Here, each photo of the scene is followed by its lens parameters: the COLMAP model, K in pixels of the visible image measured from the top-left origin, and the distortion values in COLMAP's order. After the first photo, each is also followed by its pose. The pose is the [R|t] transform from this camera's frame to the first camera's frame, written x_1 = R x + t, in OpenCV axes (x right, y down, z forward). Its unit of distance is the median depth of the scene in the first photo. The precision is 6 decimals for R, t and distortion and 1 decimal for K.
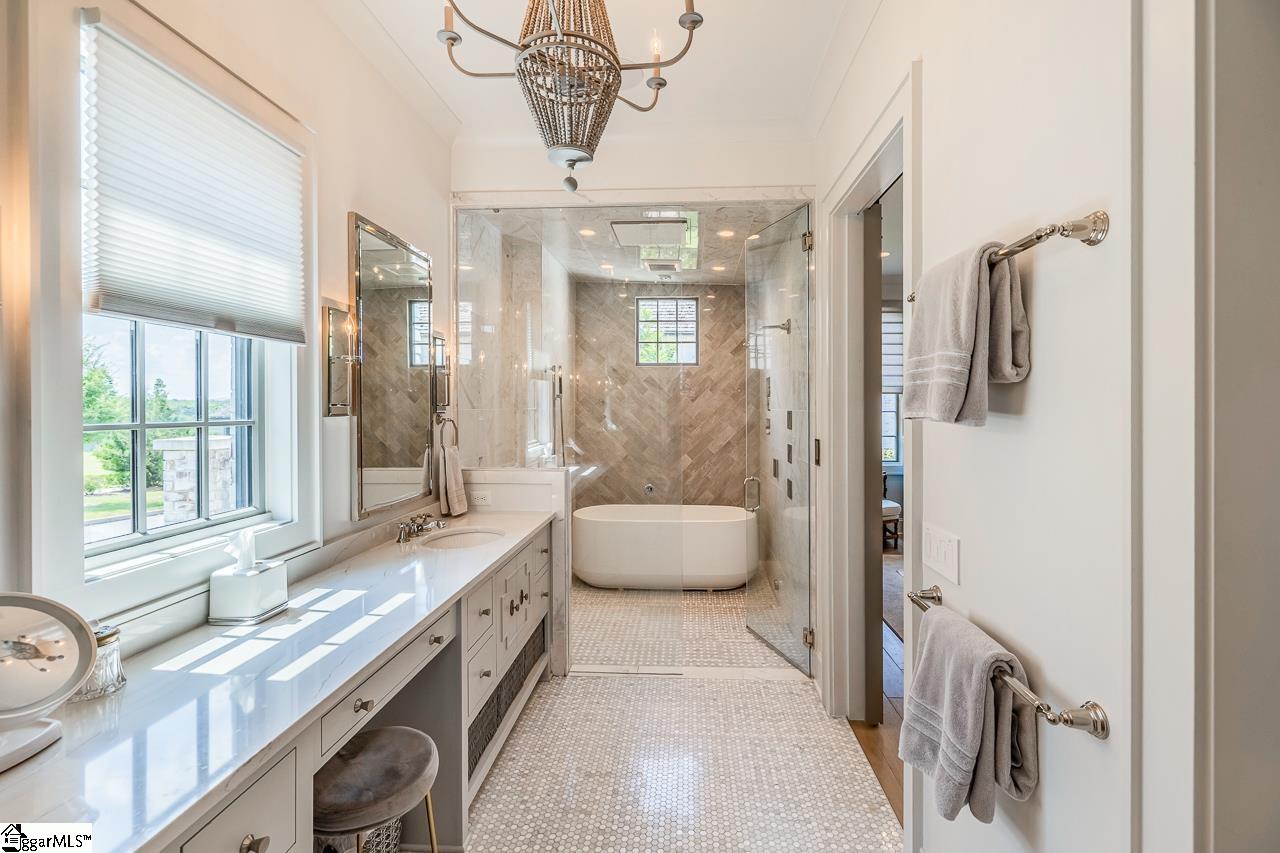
lens RADIAL K [[544.5, 0, 647.1], [0, 544.5, 415.2], [0, 0, 1]] dist [0.003004, 0.000228]
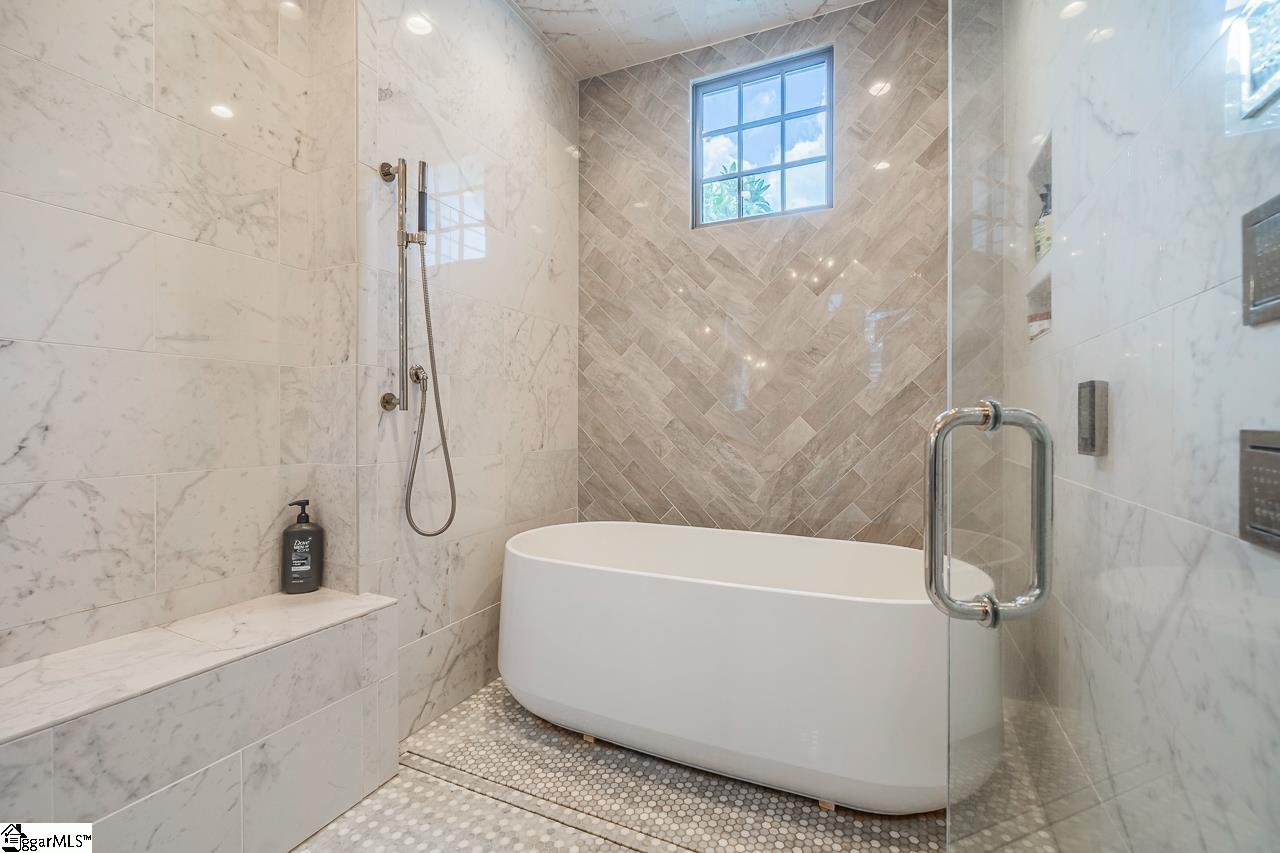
lens RADIAL K [[544.5, 0, 635.4], [0, 544.5, 425.6], [0, 0, 1]] dist [0.003004, 0.000228]
pose [[0.932457, 0.003825, -0.361261, 0.104733], [-0.009880, 0.999840, -0.014915, 0.086003], [0.361146, 0.017477, 0.932345, 0.549219]]
